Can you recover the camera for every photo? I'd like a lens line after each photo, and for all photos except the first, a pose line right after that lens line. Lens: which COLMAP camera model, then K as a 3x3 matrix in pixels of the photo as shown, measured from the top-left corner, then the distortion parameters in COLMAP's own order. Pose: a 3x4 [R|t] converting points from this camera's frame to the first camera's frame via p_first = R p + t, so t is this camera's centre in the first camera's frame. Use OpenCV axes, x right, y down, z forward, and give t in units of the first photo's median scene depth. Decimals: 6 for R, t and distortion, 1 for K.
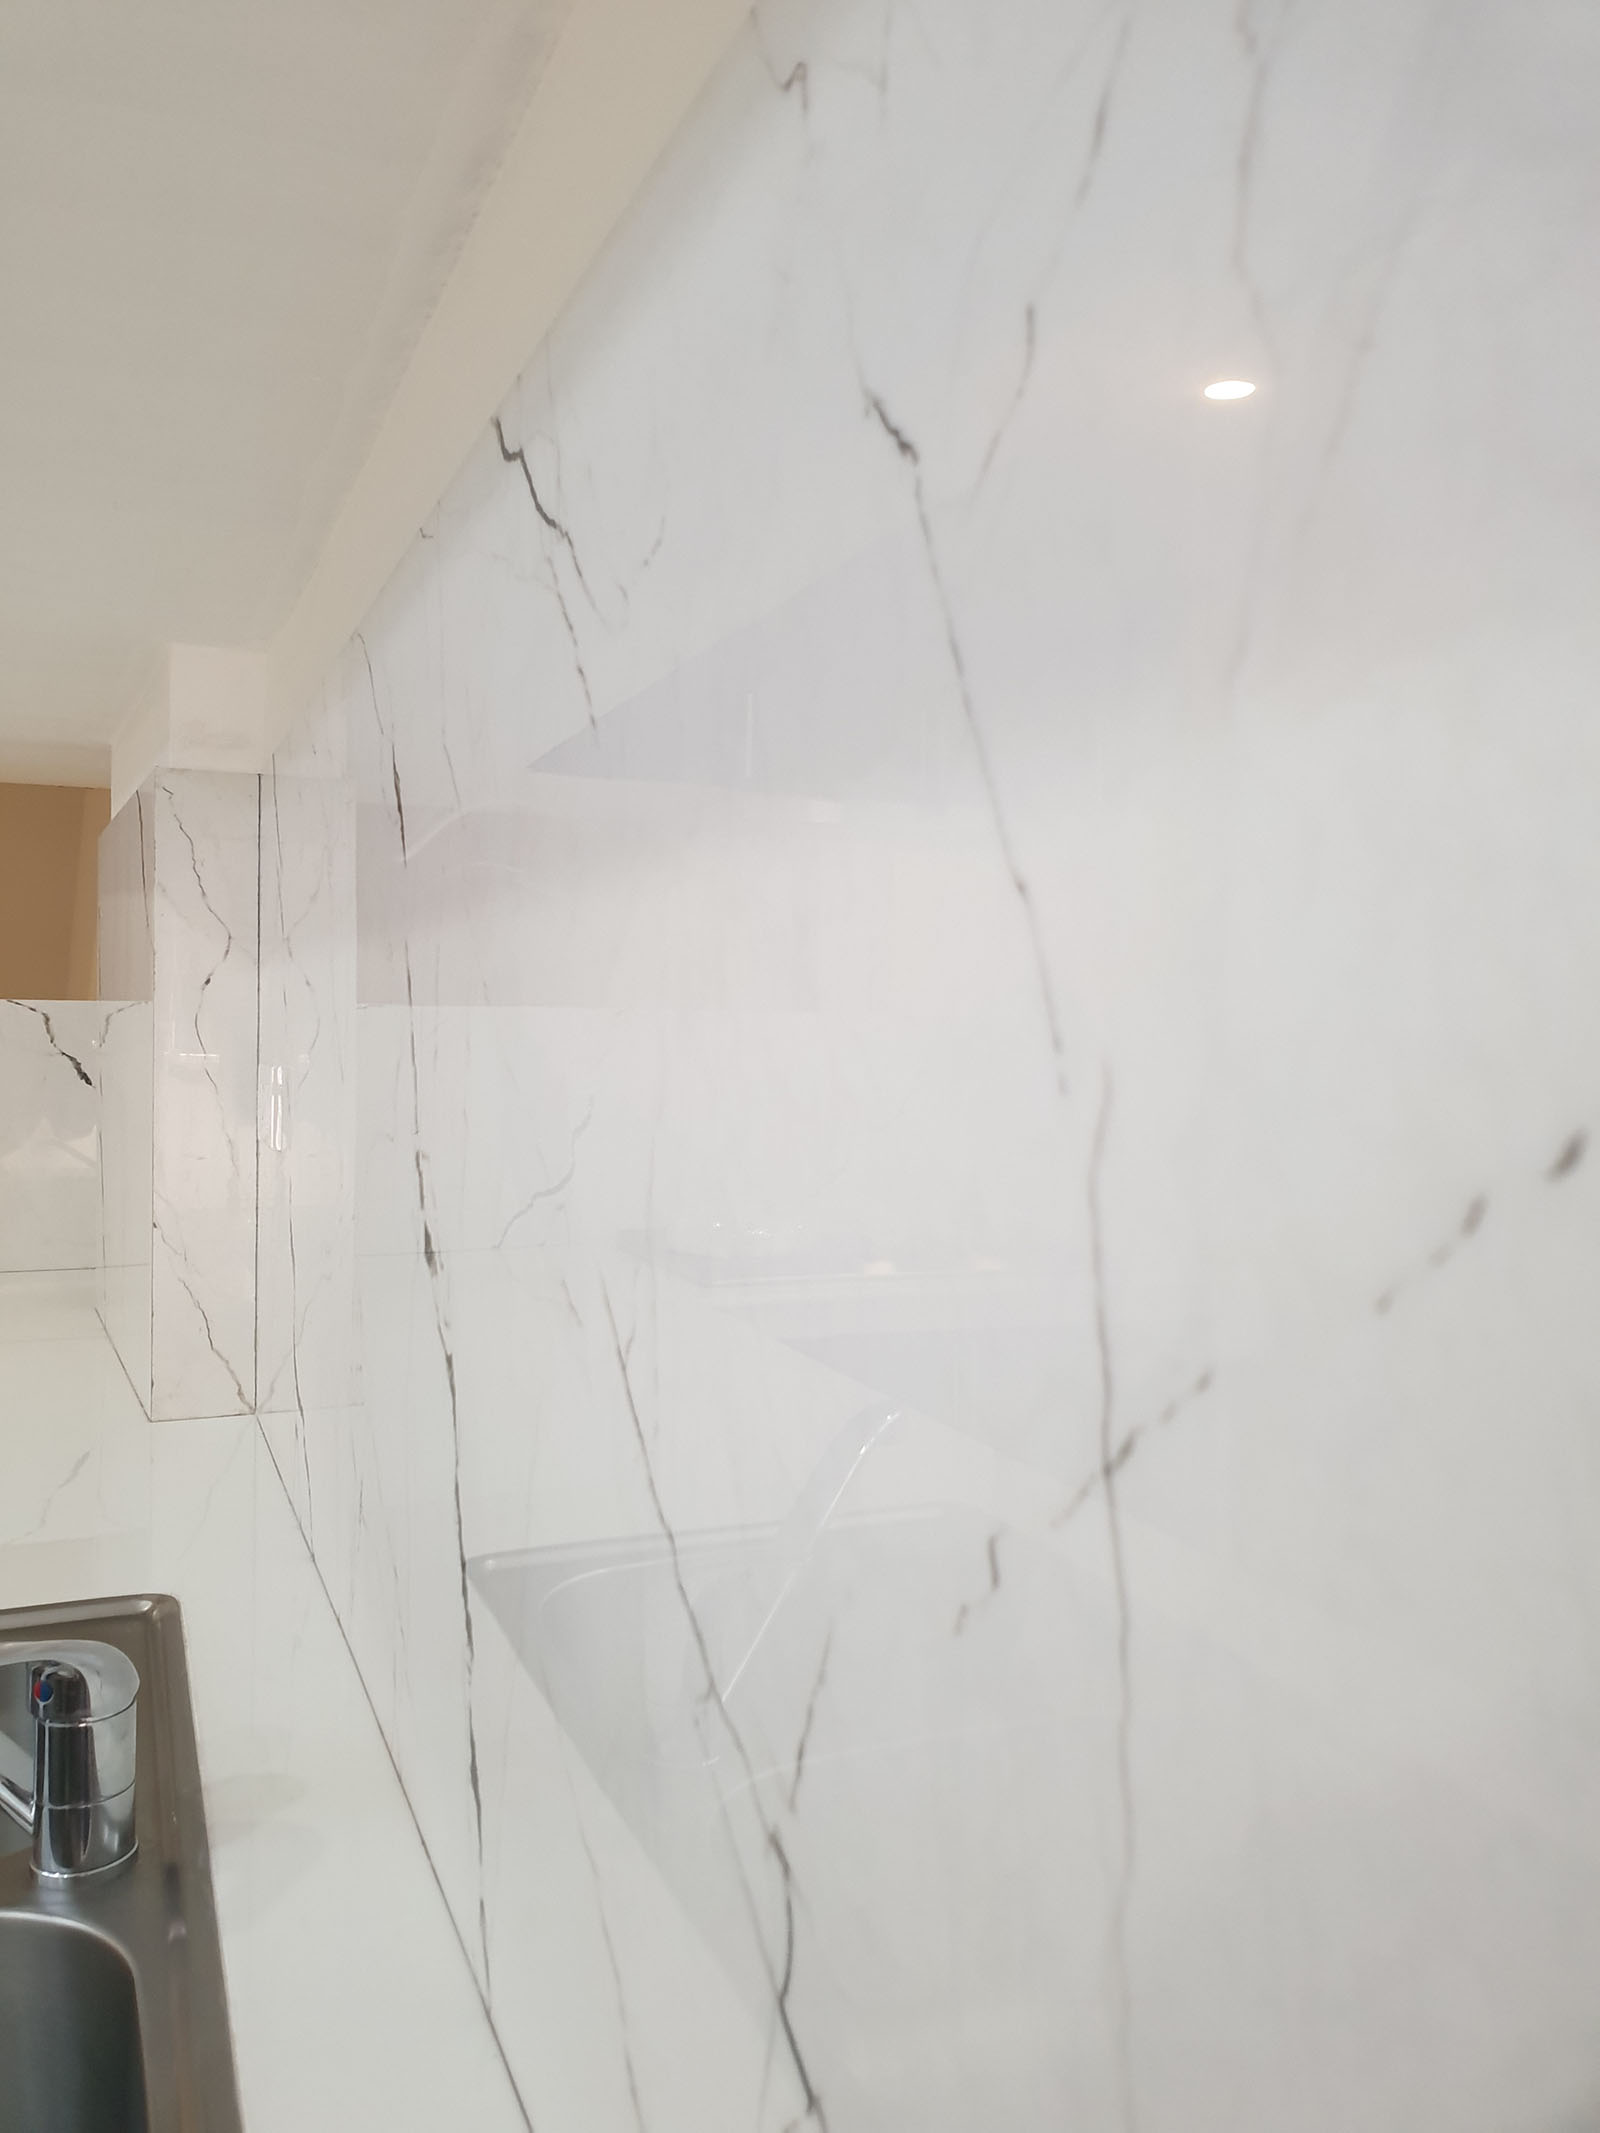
lens RADIAL K [[1635.0, 0, 801.2], [0, 1635.0, 1037.8], [0, 0, 1]] dist [0.068335, 0.002760]
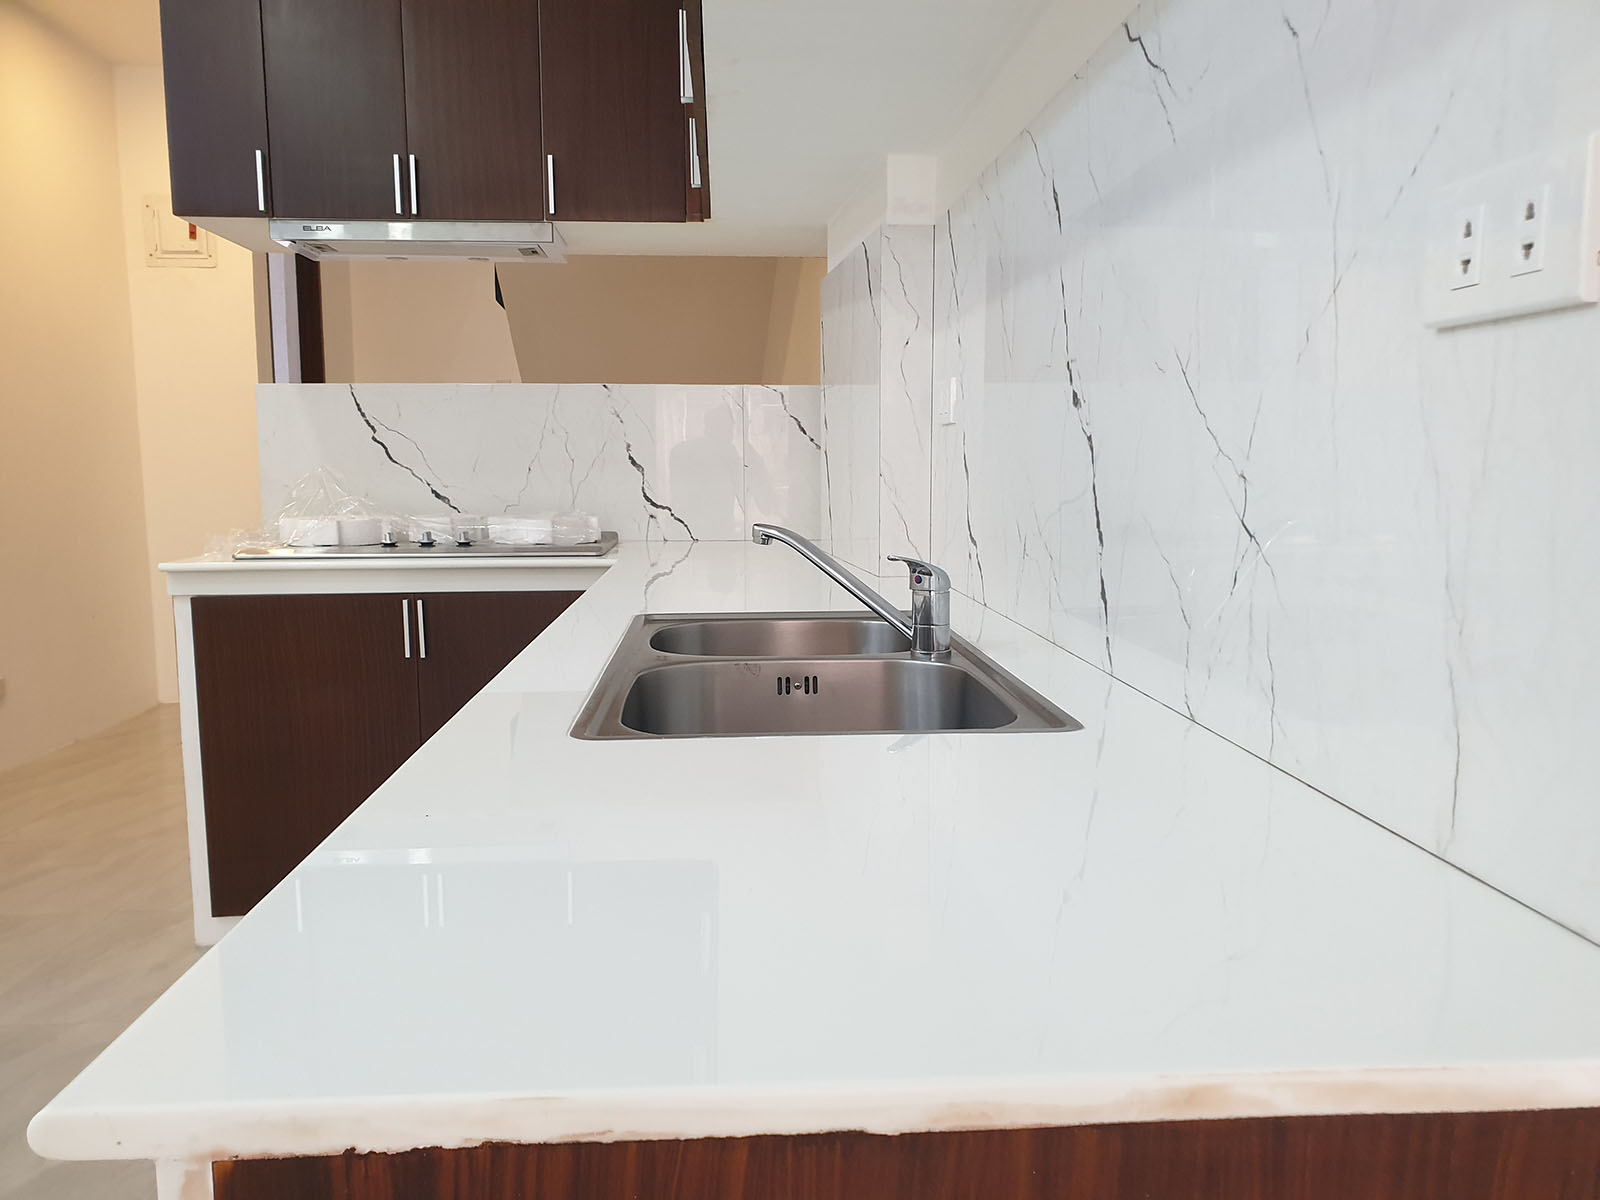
lens RADIAL K [[1229.9, 0, 800.0], [0, 1229.9, 600.0], [0, 0, 1]] dist [-0.005612, 0.028969]
pose [[0.942499, 0.026634, -0.333147, -0.010741], [0.009906, 0.994155, 0.107504, 0.247849], [0.334063, -0.104623, 0.936726, -0.873862]]
